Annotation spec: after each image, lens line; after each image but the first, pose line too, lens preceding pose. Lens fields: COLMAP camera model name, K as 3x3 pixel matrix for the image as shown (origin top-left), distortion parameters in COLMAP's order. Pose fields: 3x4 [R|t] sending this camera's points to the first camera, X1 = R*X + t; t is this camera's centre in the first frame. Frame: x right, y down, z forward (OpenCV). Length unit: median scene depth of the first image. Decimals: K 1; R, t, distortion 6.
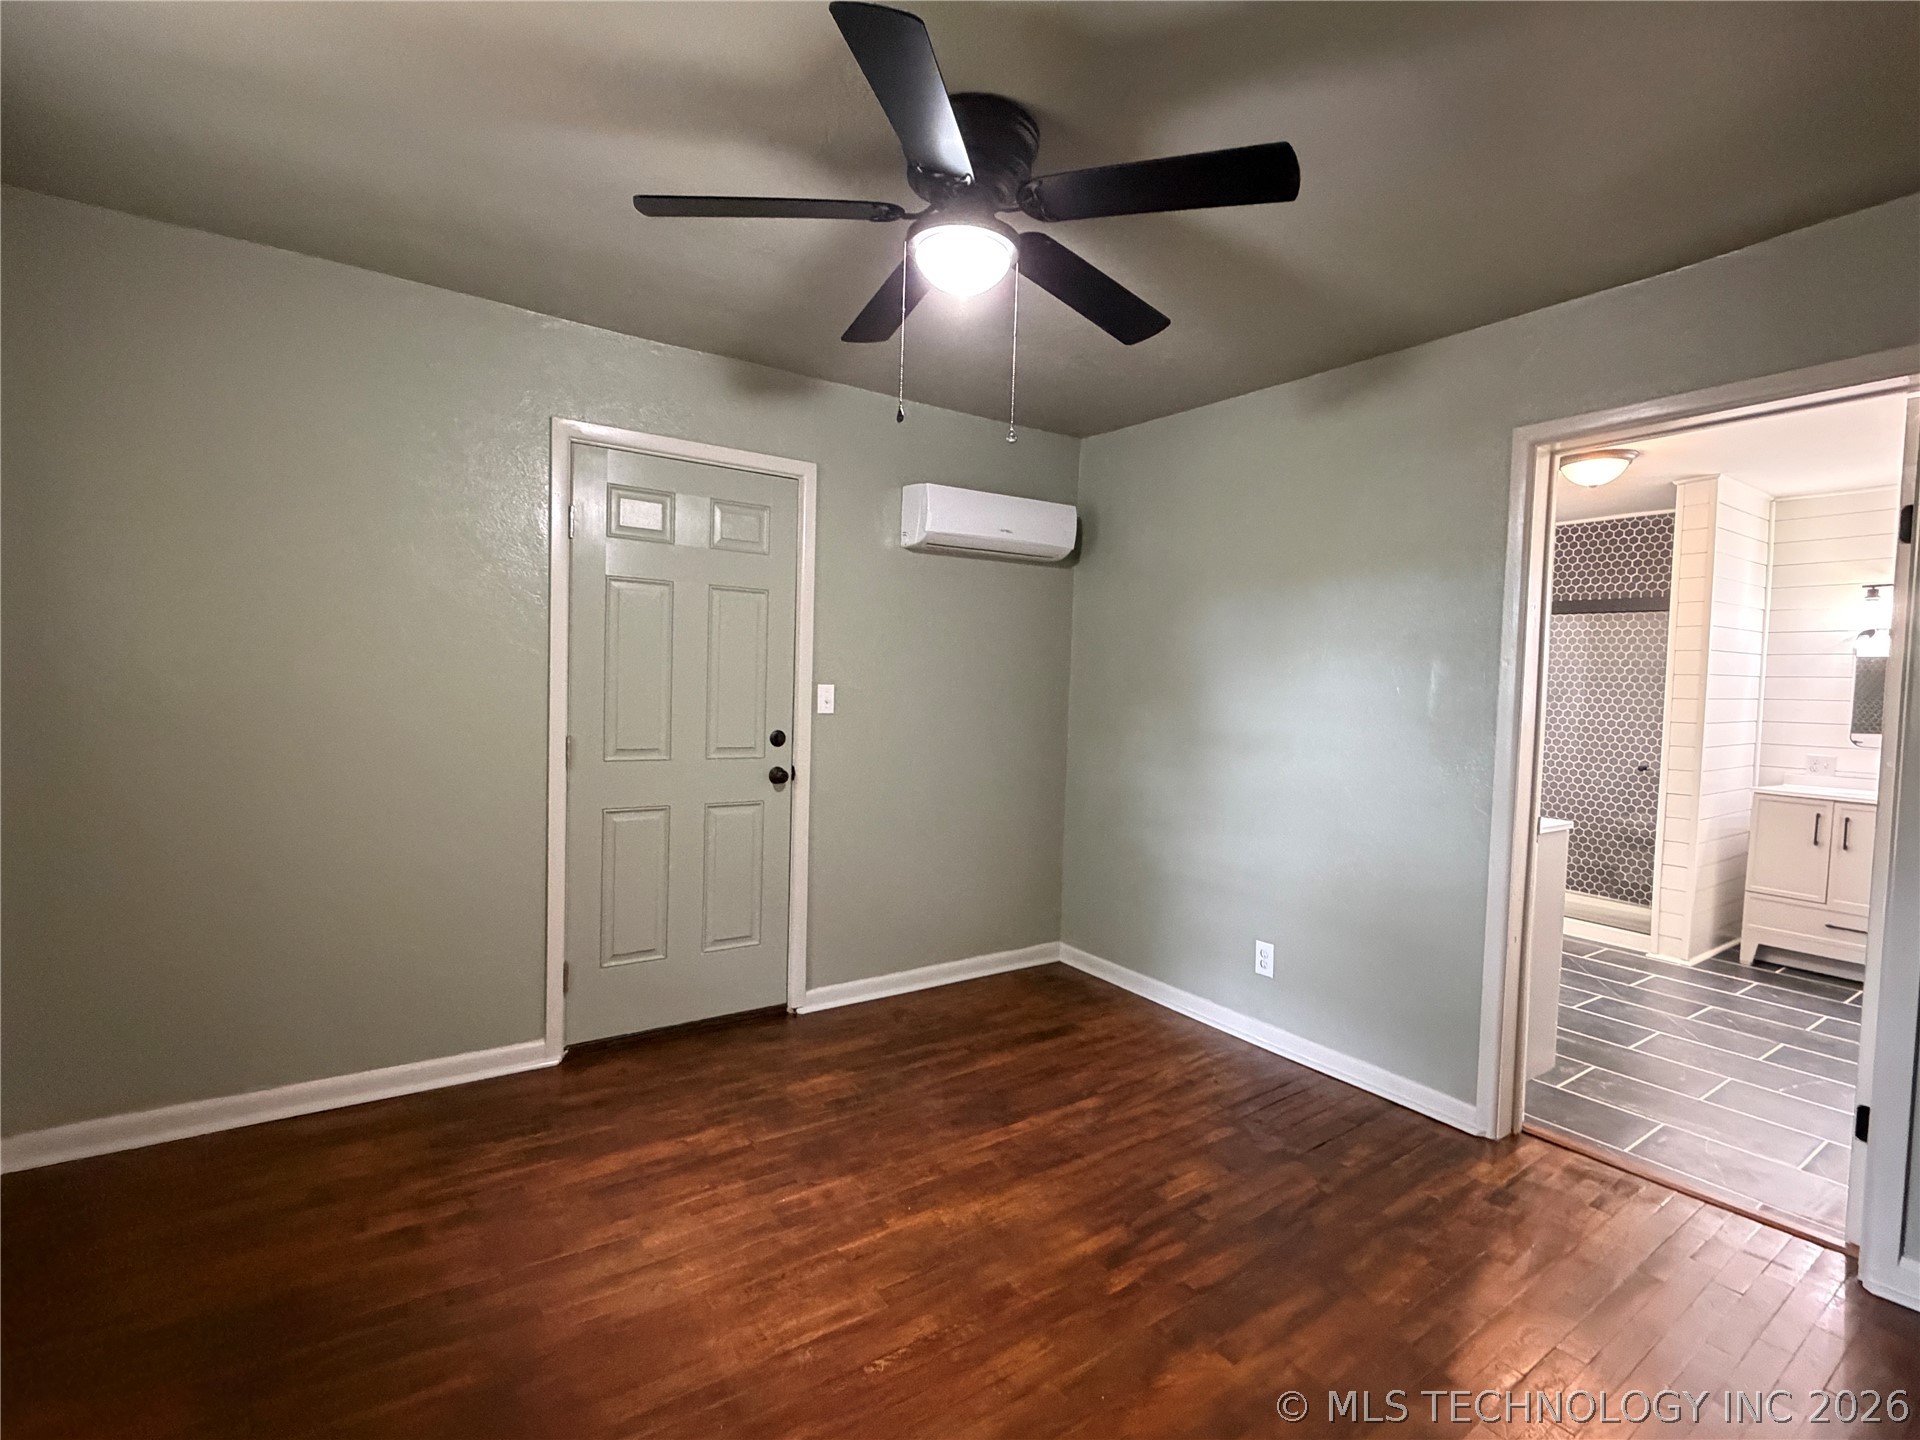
lens RADIAL K [[912.9, 0, 959.3], [0, 912.9, 722.0], [0, 0, 1]] dist [-0.000545, -0.000079]
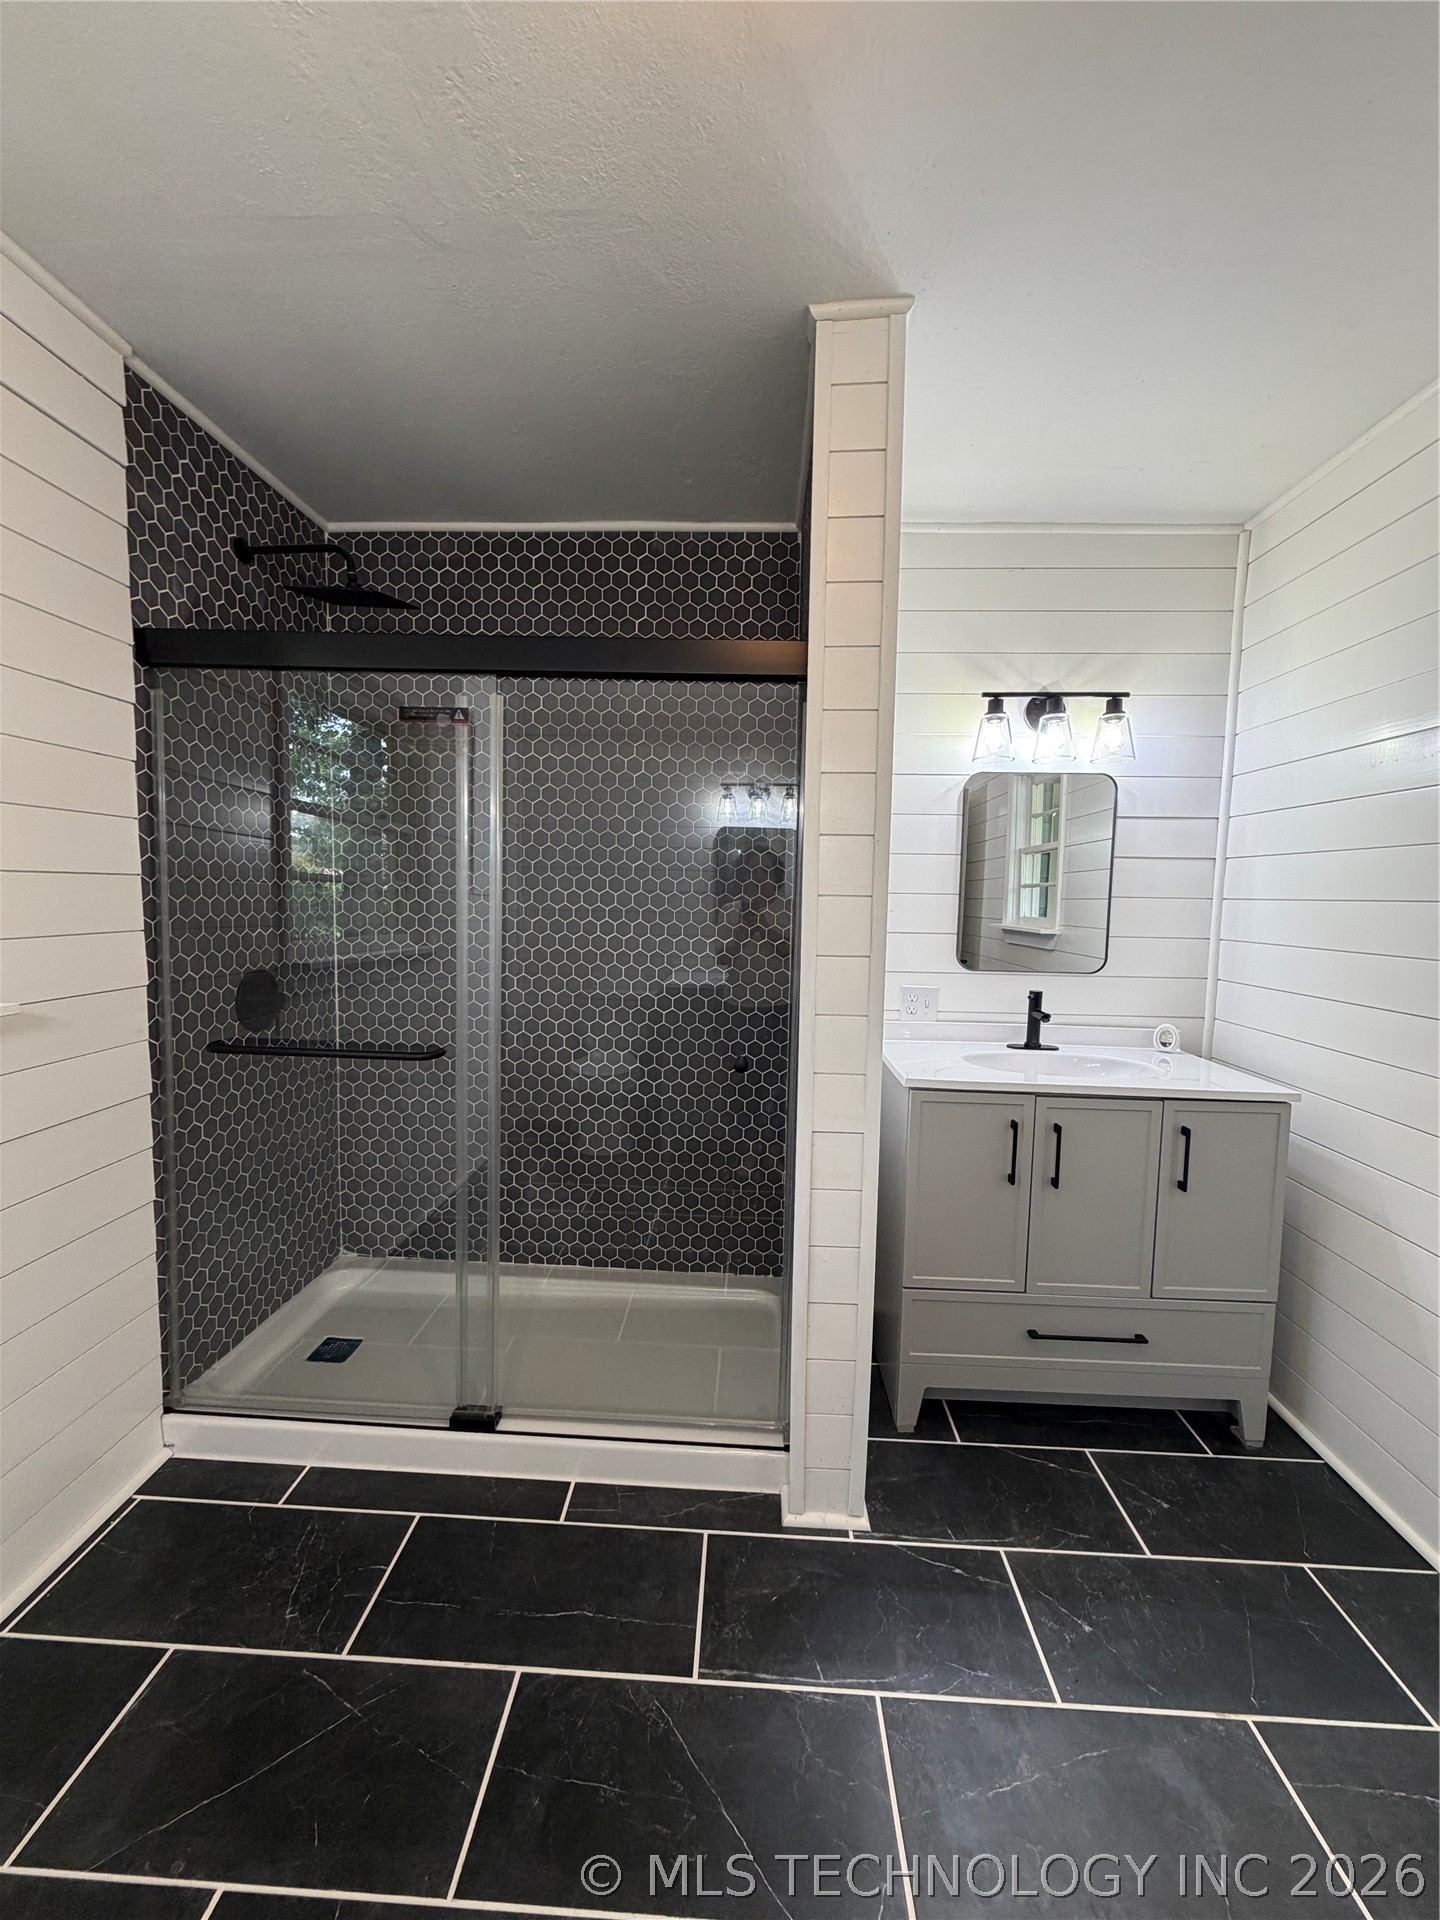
lens RADIAL K [[773.1, 0, 717.1], [0, 773.1, 956.6], [0, 0, 1]] dist [0.011973, 0.000049]
pose [[0.614561, -0.079523, 0.784851, 0.406578], [0.034046, 0.996653, 0.074324, -0.021203], [-0.788134, -0.018956, 0.615211, 0.686863]]
